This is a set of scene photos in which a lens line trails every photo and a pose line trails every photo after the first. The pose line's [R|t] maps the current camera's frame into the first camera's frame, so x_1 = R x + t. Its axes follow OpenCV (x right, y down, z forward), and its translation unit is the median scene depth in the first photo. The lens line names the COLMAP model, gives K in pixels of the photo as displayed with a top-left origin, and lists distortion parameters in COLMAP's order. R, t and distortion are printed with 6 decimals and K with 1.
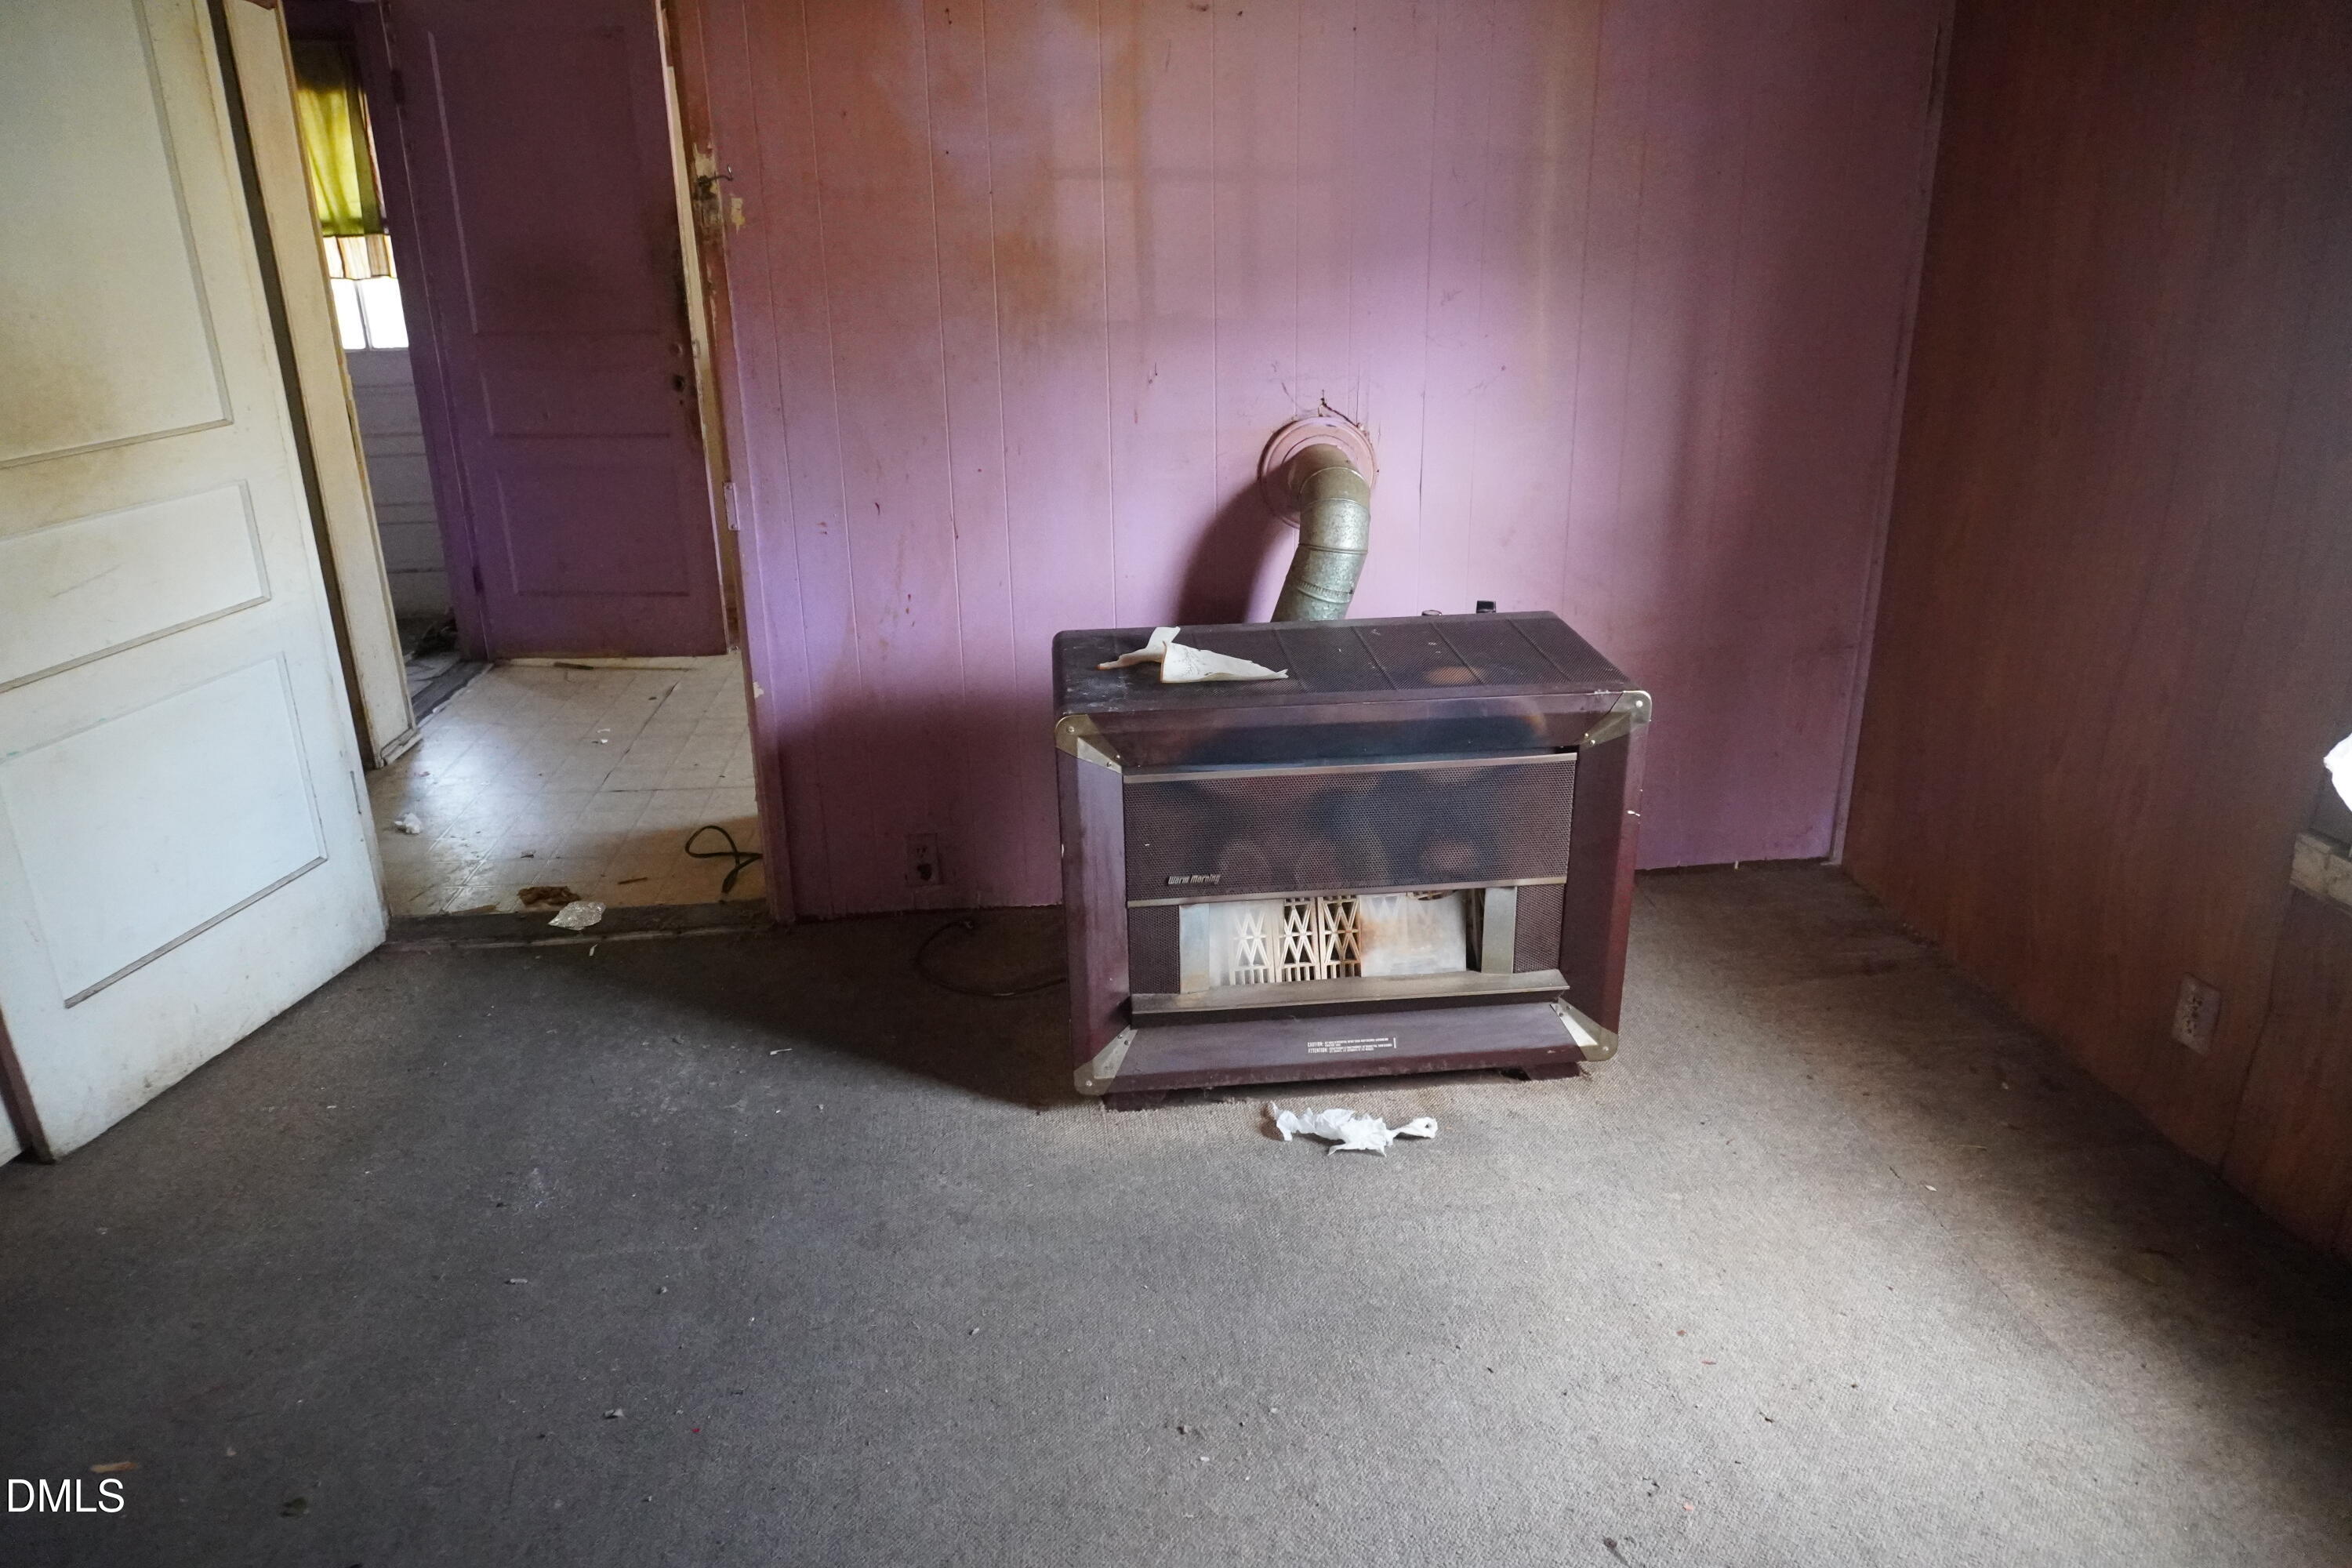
lens RADIAL K [[1578.6, 0, 1172.4], [0, 1578.6, 784.1], [0, 0, 1]] dist [-0.029266, 0.003294]
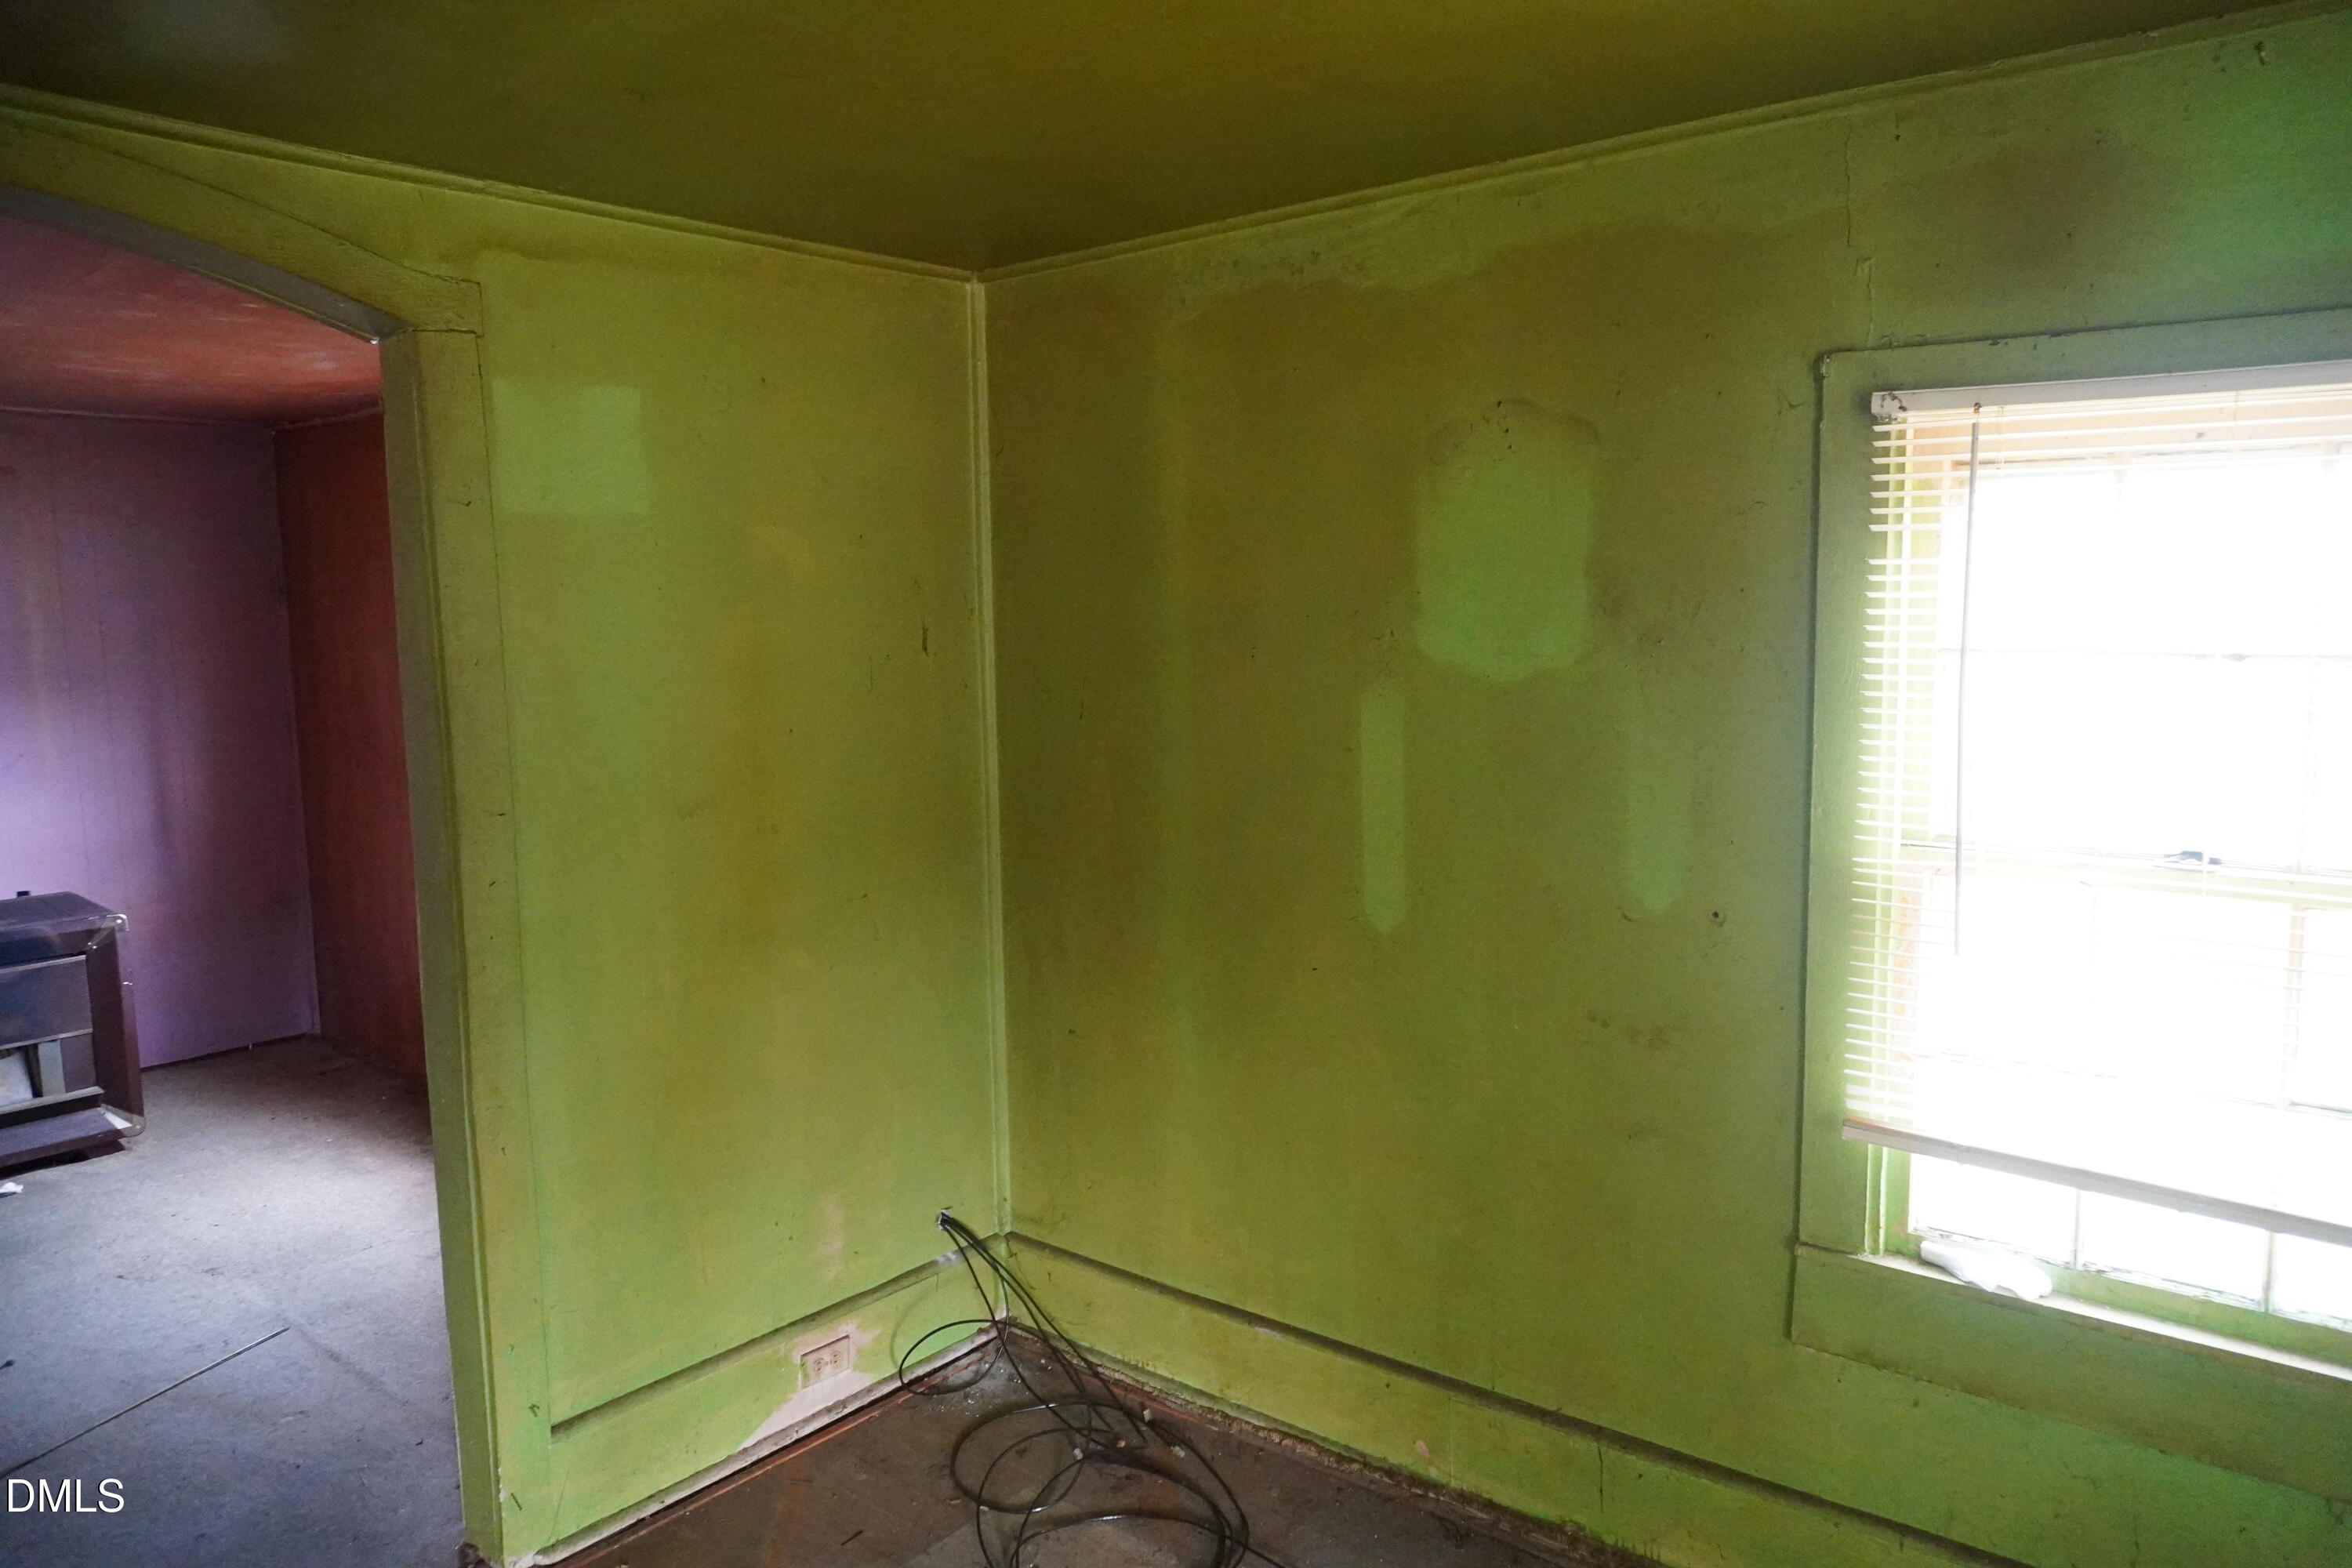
lens RADIAL K [[1578.6, 0, 1174.9], [0, 1578.6, 793.4], [0, 0, 1]] dist [-0.029266, 0.003294]
pose [[0.716085, -0.081078, 0.693289, -0.061140], [0.250290, 0.957008, -0.146600, 0.351864], [-0.651596, 0.278501, 0.705591, -1.031701]]
